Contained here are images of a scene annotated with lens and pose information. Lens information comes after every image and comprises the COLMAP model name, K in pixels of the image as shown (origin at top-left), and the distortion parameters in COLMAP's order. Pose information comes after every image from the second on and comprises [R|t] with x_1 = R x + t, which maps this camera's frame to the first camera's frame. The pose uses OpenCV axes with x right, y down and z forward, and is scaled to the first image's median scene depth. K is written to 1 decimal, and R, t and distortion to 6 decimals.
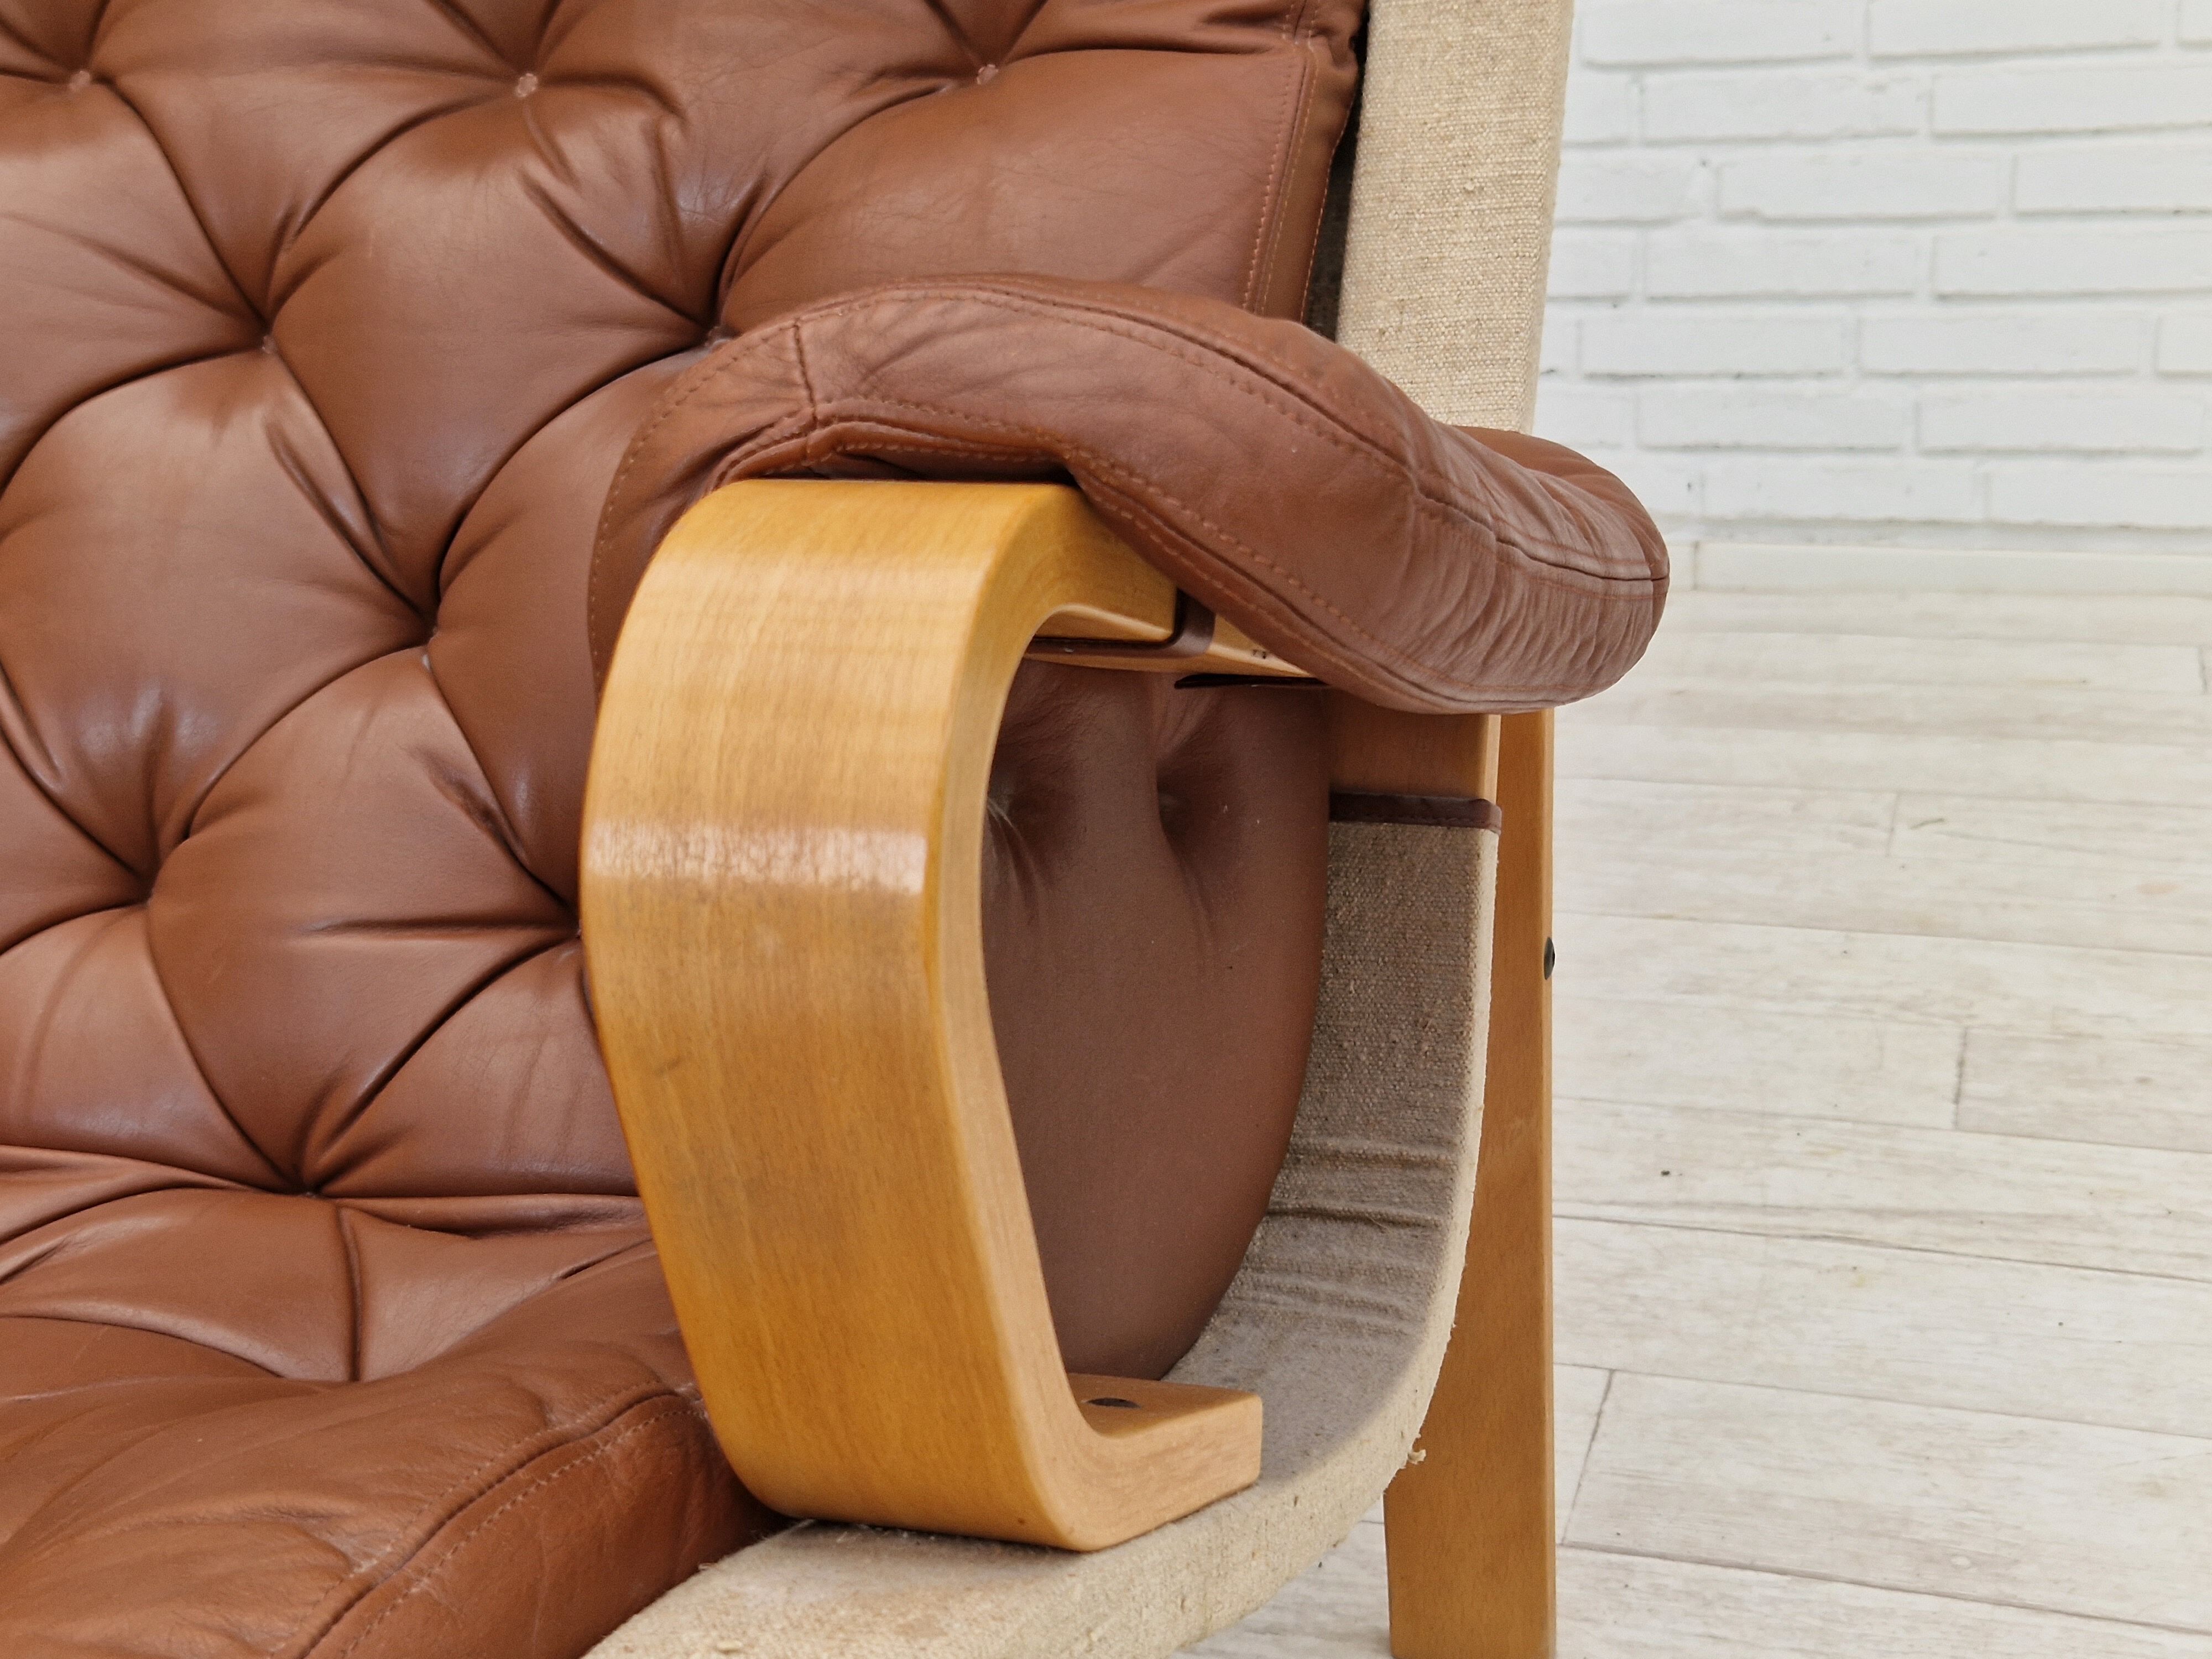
lens RADIAL K [[2910.8, 0, 1137.8], [0, 2910.8, 826.4], [0, 0, 1]] dist [0.078562, 0.000000]
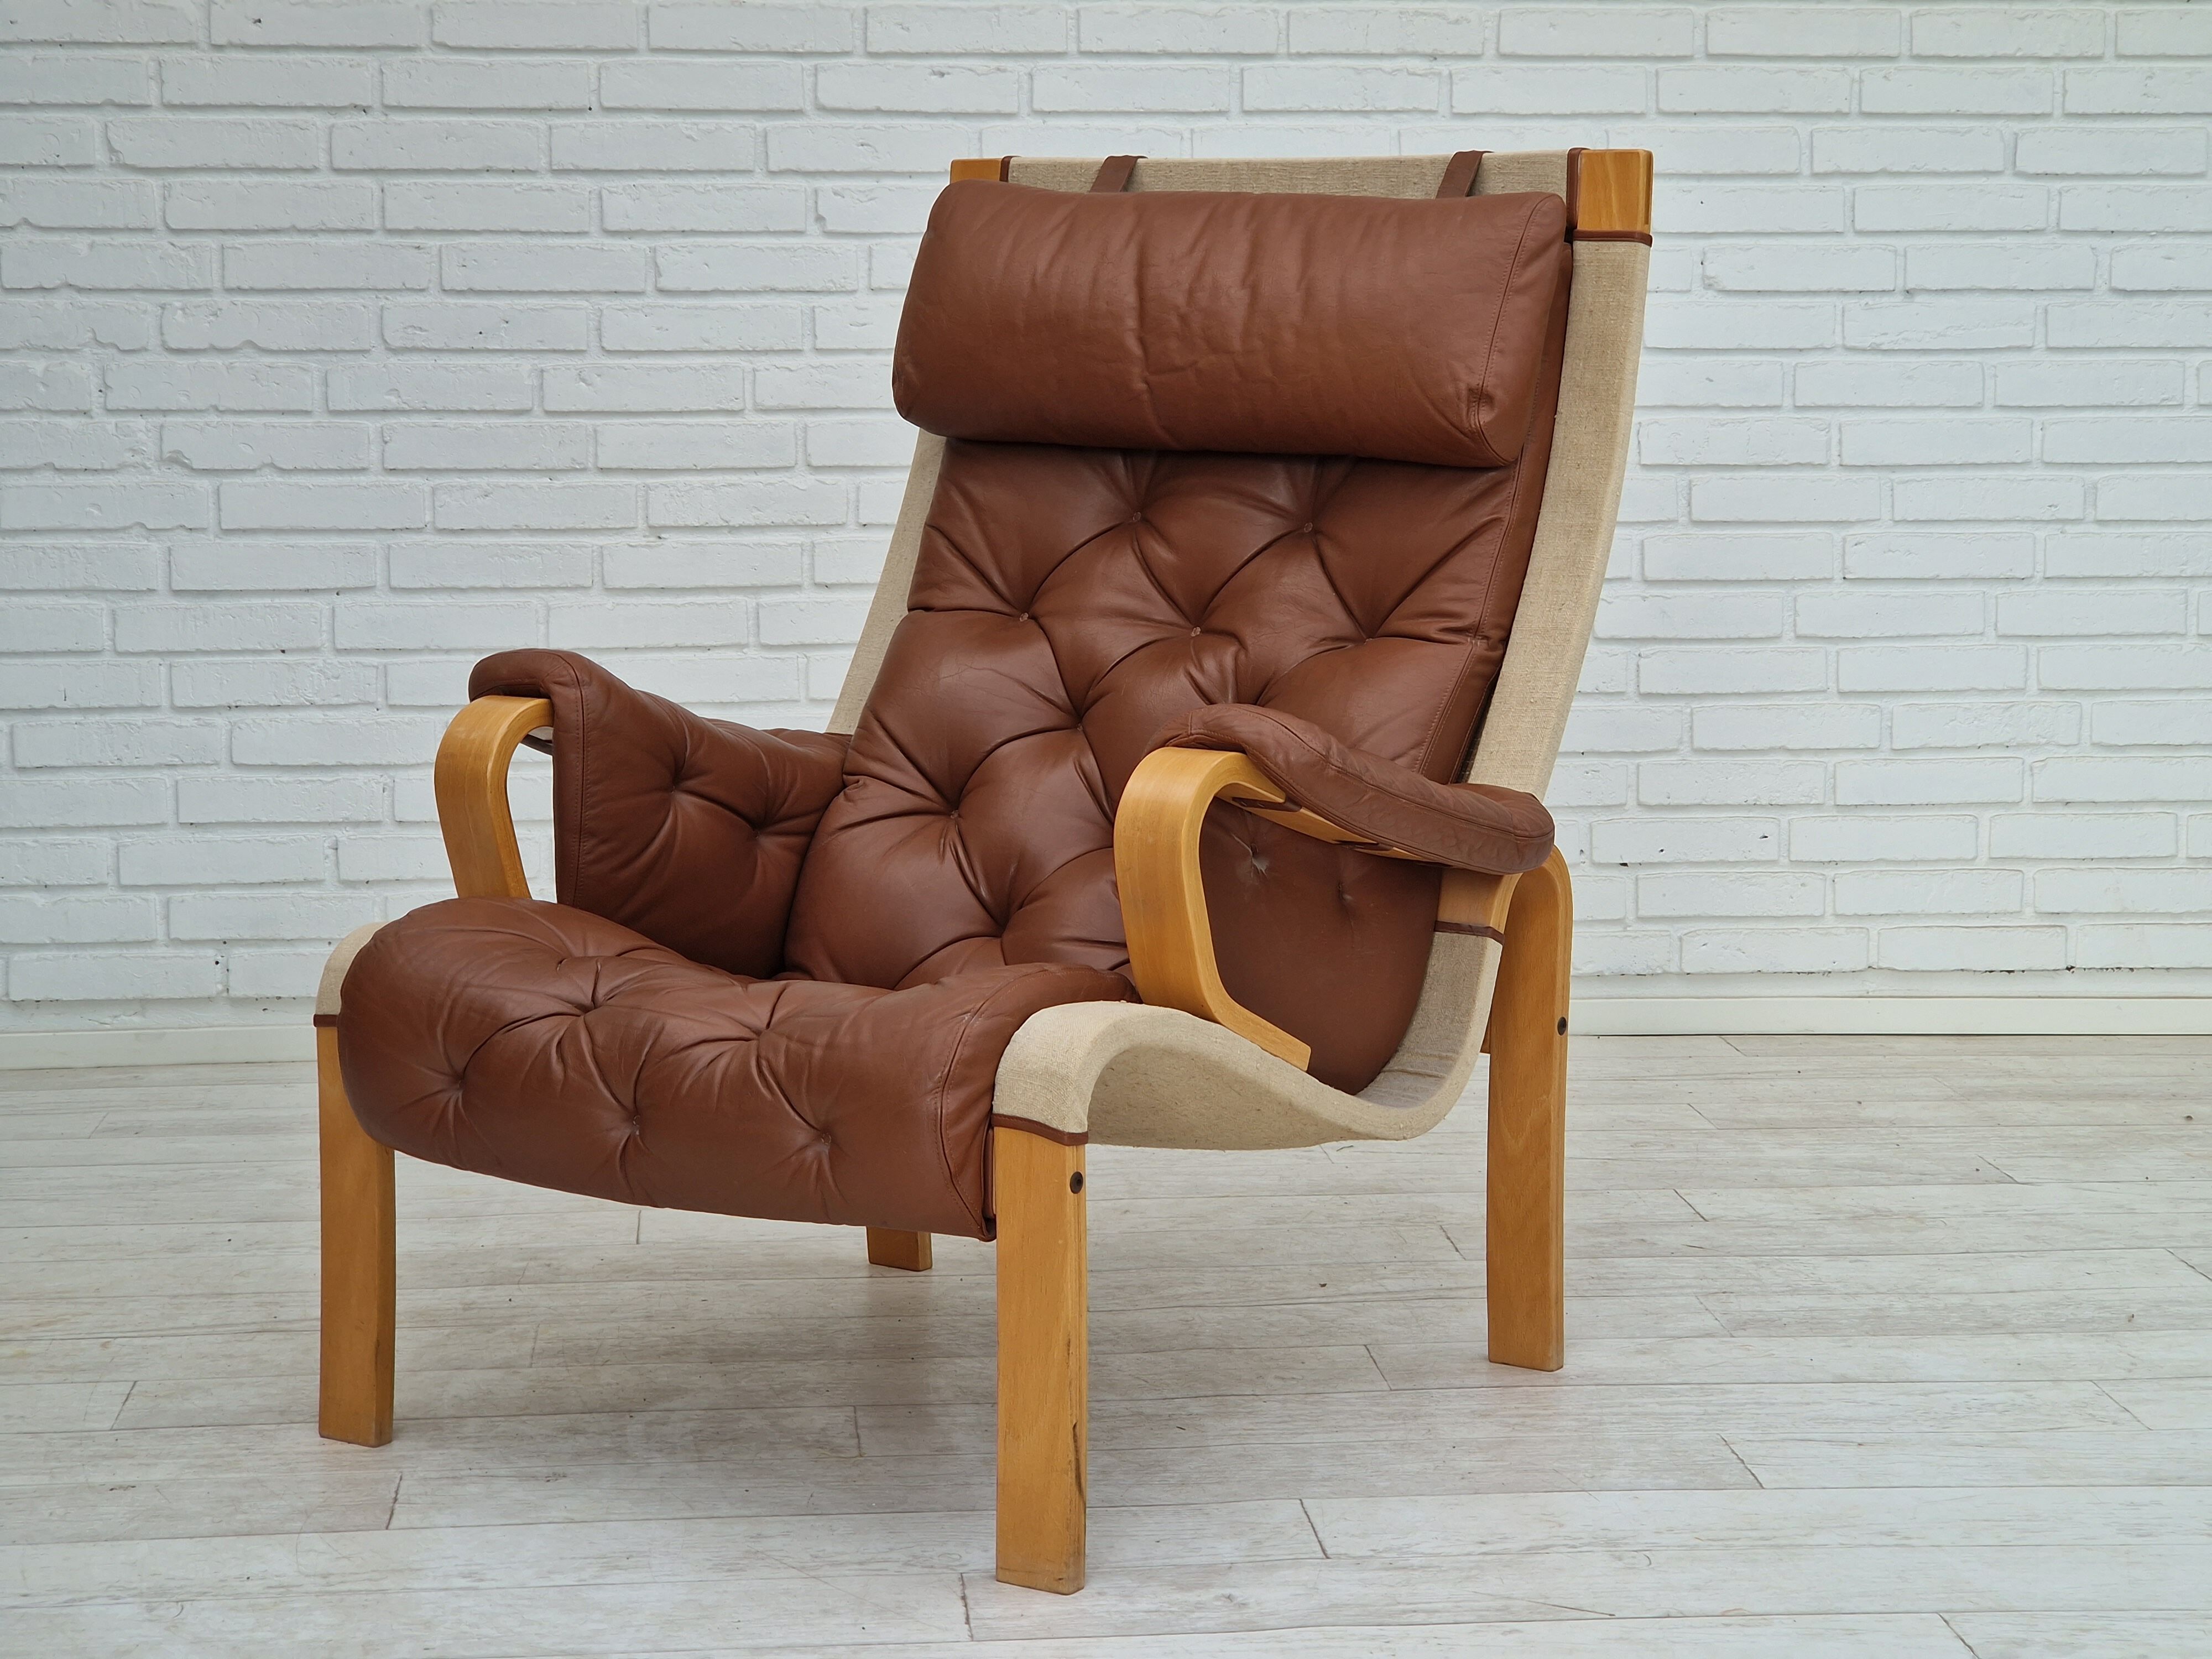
lens RADIAL K [[4272.4, 0, 1185.6], [0, 4272.4, 789.0], [0, 0, 1]] dist [0.072304, 0.000000]
pose [[0.917886, -0.001794, 0.396840, -0.826652], [0.083207, 0.978632, -0.188034, 0.276386], [-0.388023, 0.205614, 0.898422, -1.193380]]
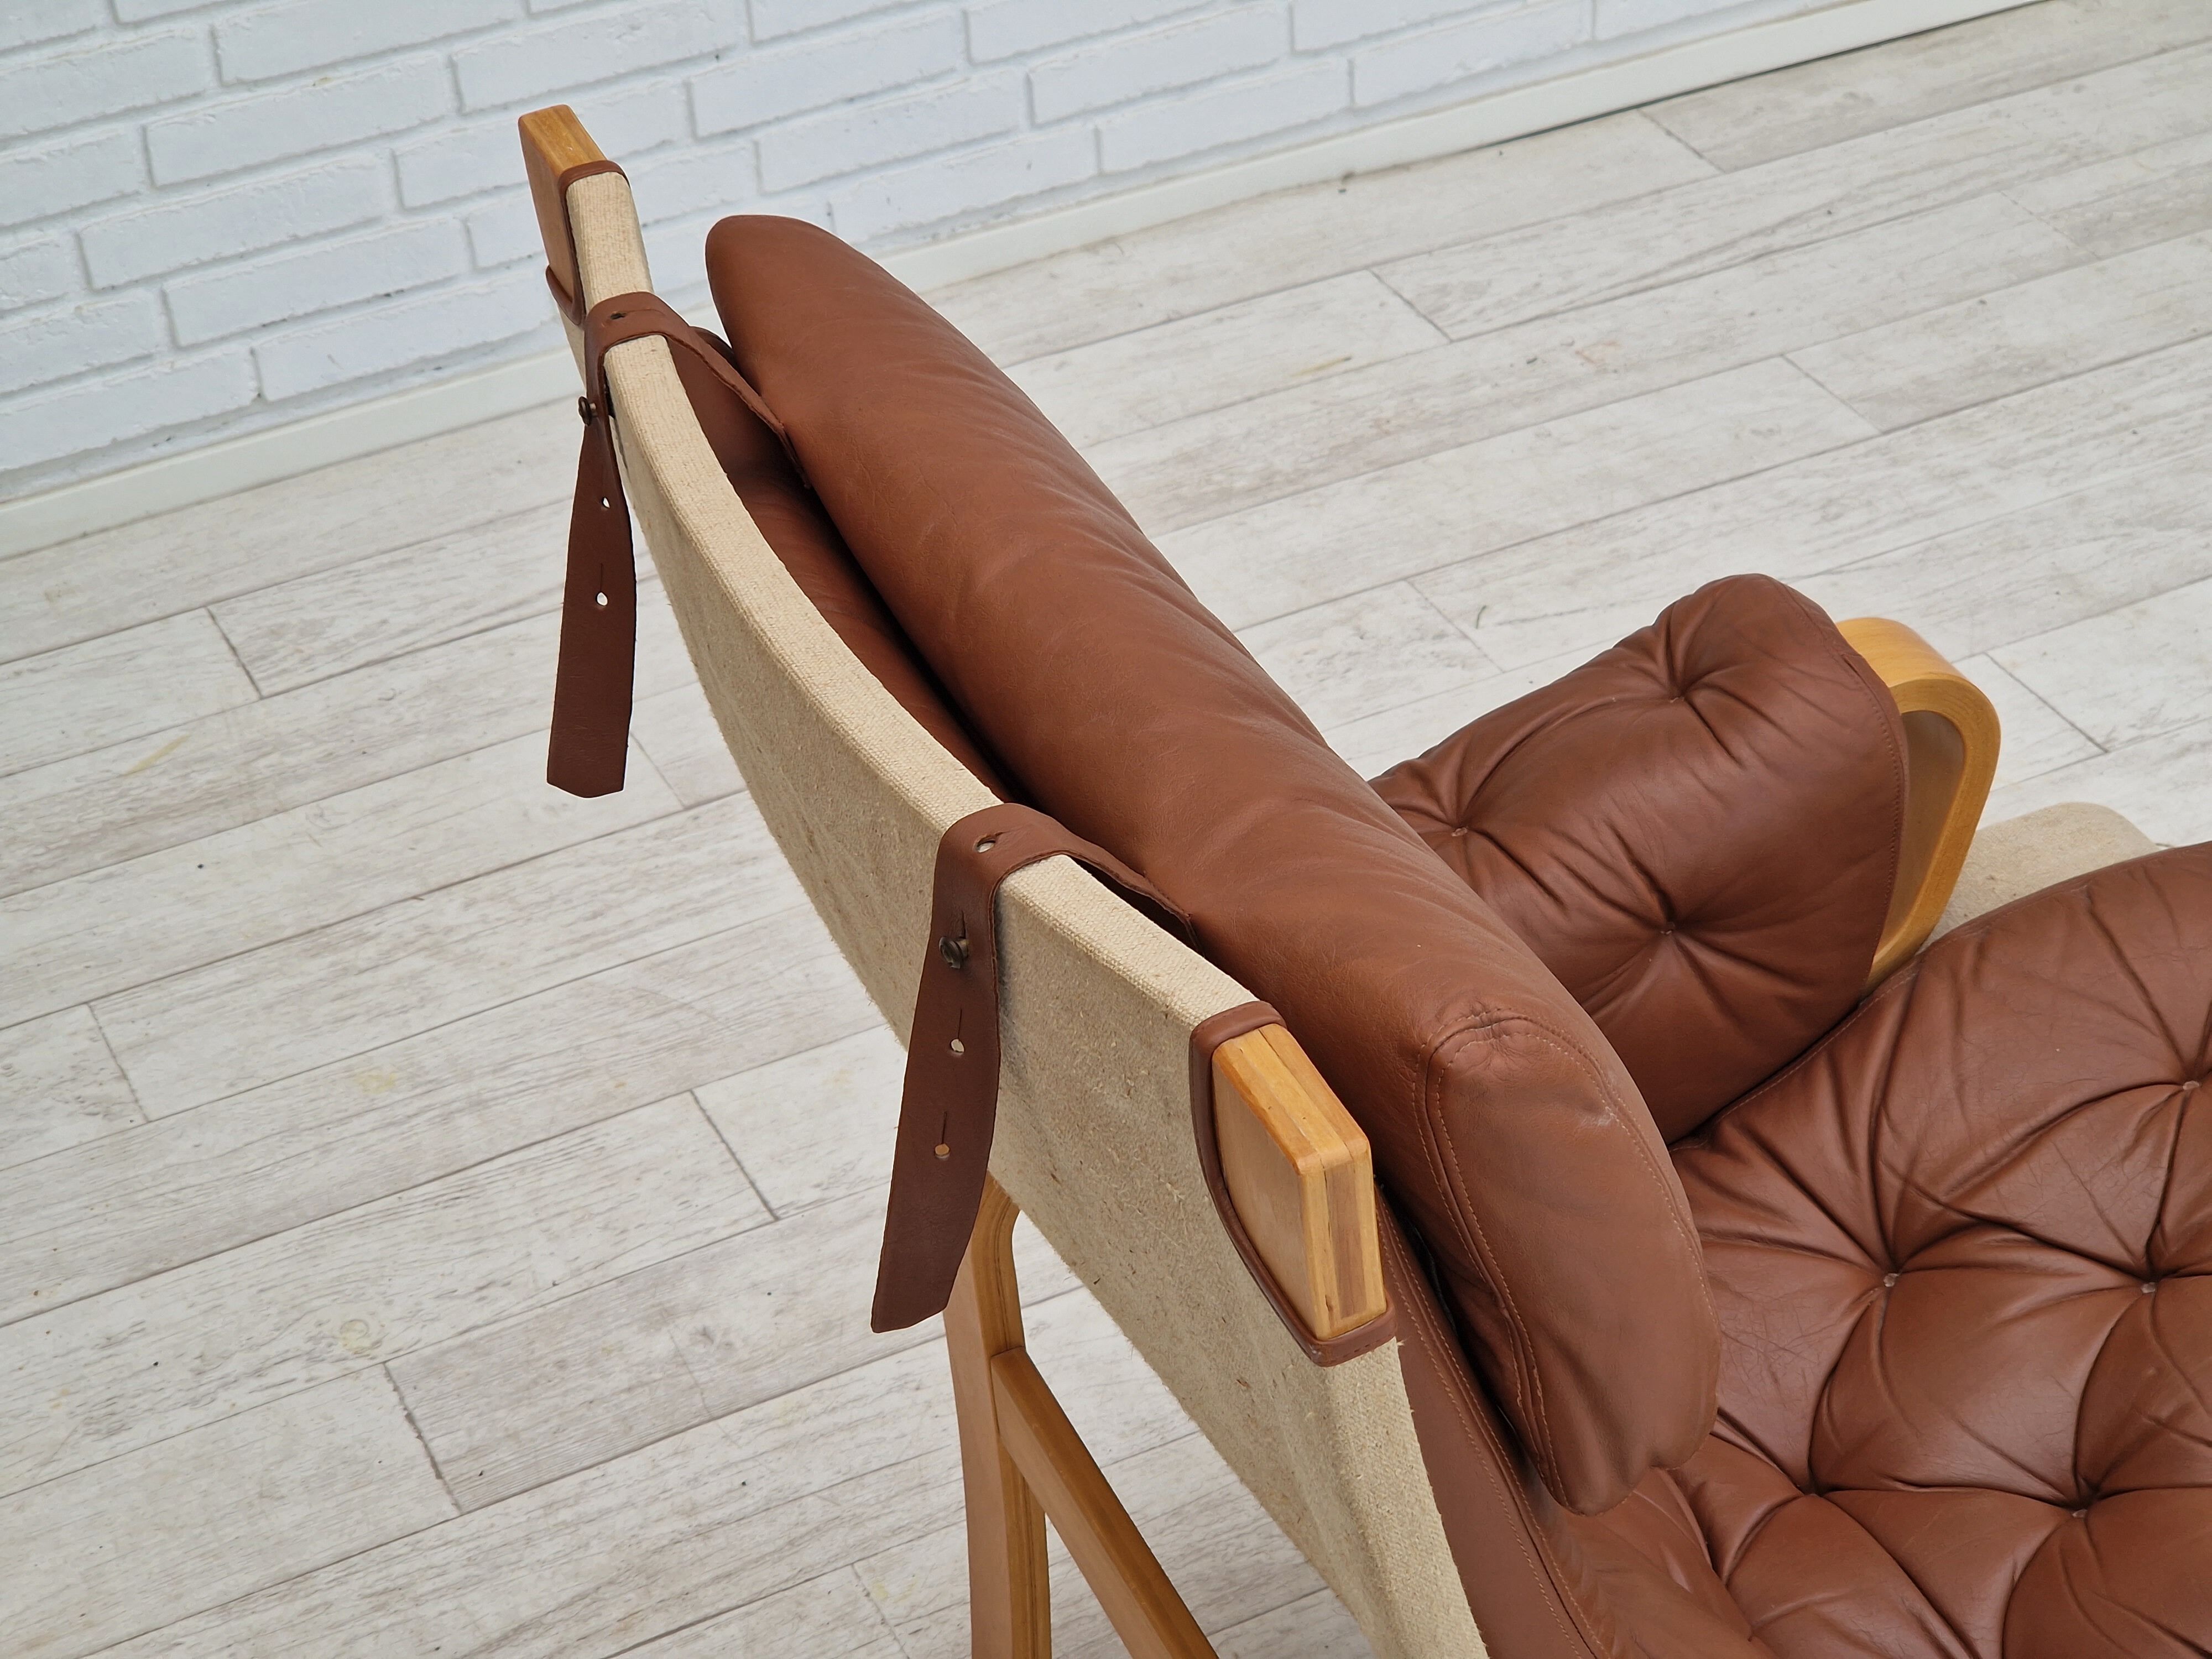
lens RADIAL K [[4272.4, 0, 1170.4], [0, 4272.4, 864.6], [0, 0, 1]] dist [0.072304, 0.000000]
pose [[0.716661, -0.401983, 0.569917, -0.914614], [0.221712, 0.906103, 0.360307, -0.627547], [-0.661241, -0.131861, 0.738494, -0.119890]]
